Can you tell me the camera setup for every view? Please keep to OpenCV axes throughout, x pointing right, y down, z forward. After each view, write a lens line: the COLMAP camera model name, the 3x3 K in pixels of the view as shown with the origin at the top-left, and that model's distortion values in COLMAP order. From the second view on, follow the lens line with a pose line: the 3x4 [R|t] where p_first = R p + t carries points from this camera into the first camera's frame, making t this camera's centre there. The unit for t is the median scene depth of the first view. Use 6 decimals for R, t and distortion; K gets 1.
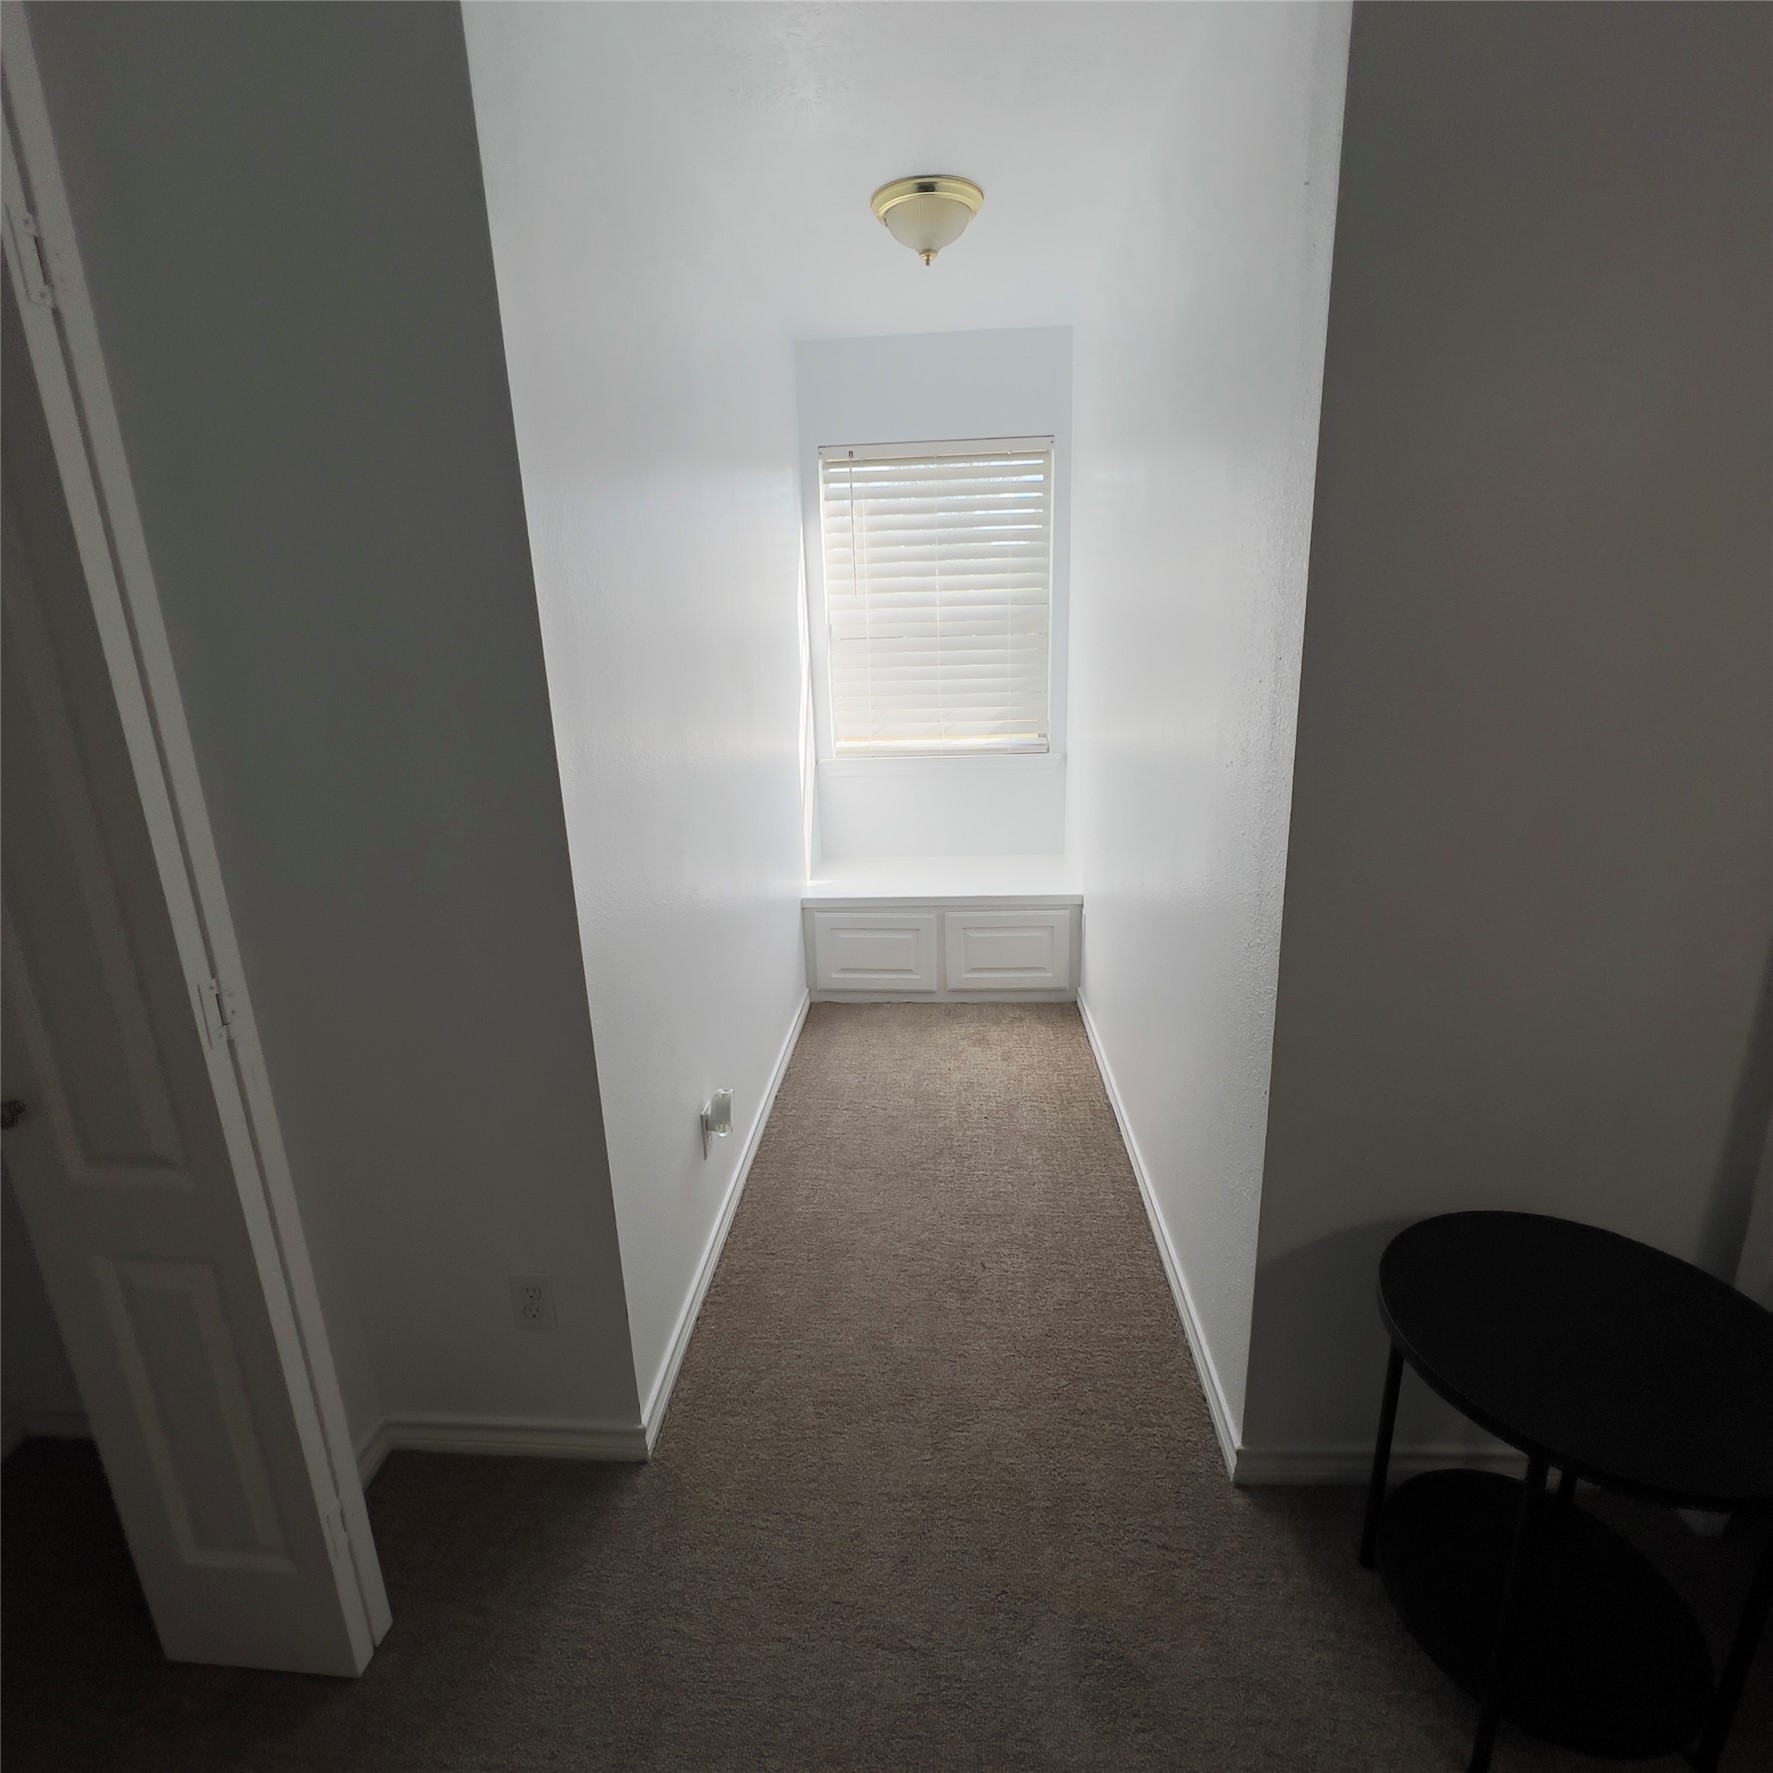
lens RADIAL K [[937.6, 0, 886.1], [0, 937.6, 879.9], [0, 0, 1]] dist [0.001823, 0.000313]
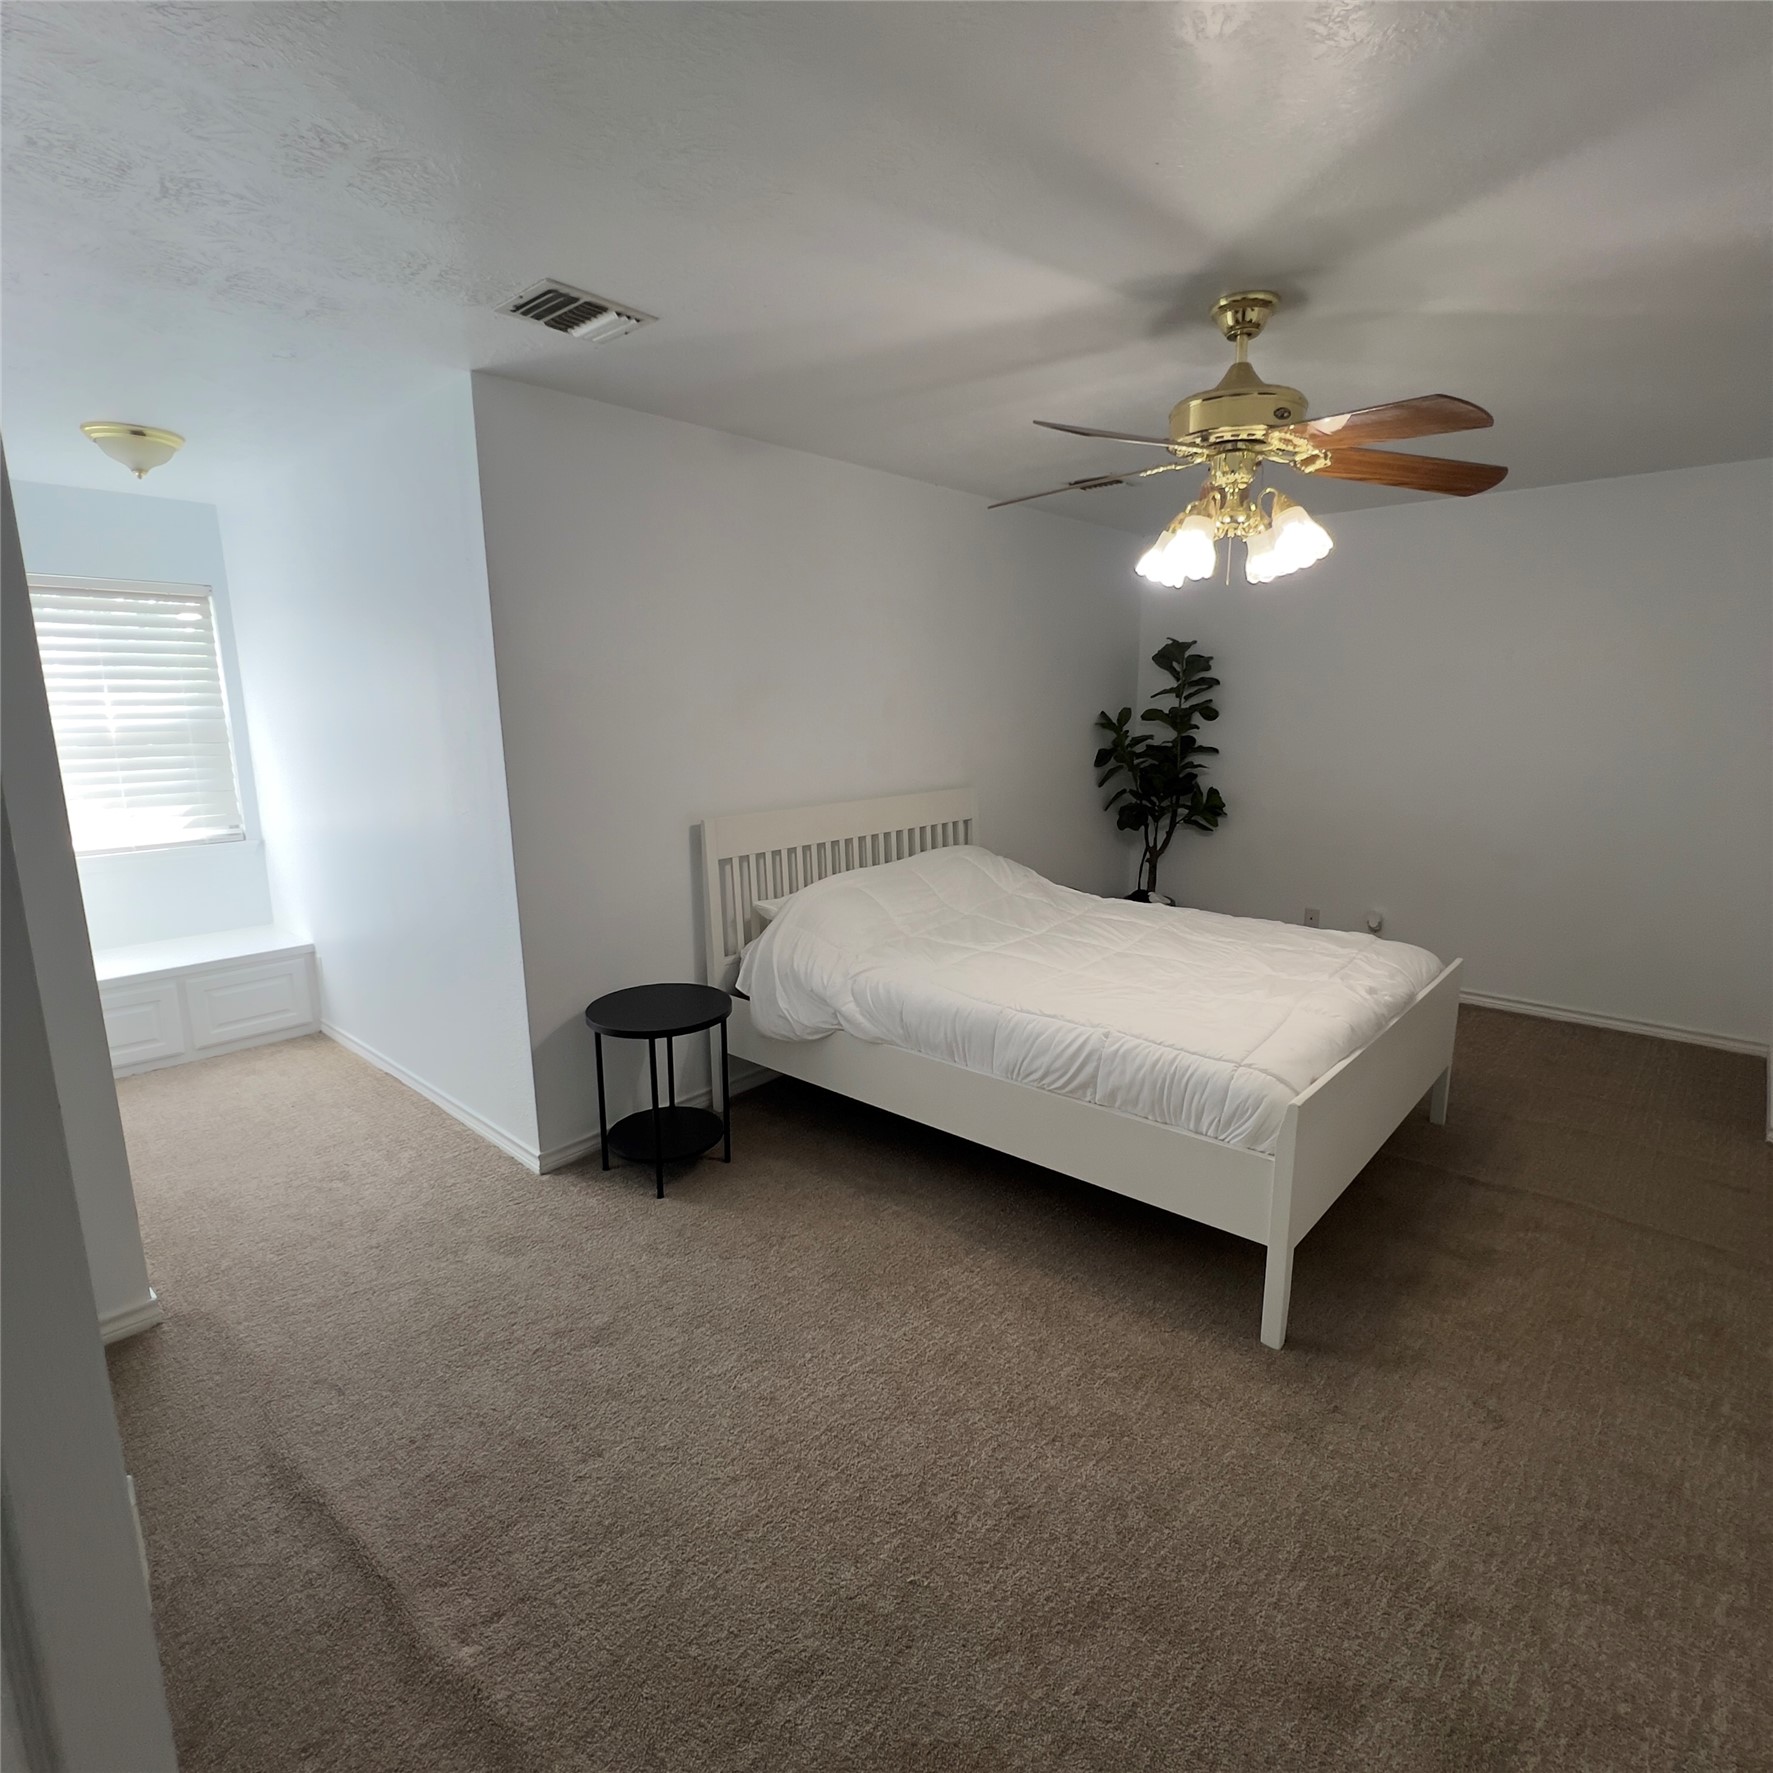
lens RADIAL K [[944.6, 0, 890.0], [0, 944.6, 896.3], [0, 0, 1]] dist [0.001162, -0.001101]
pose [[0.611108, -0.130128, 0.780777, -0.312005], [0.198641, 0.980041, 0.007863, 0.100152], [-0.766217, 0.150289, 0.624760, -0.421962]]
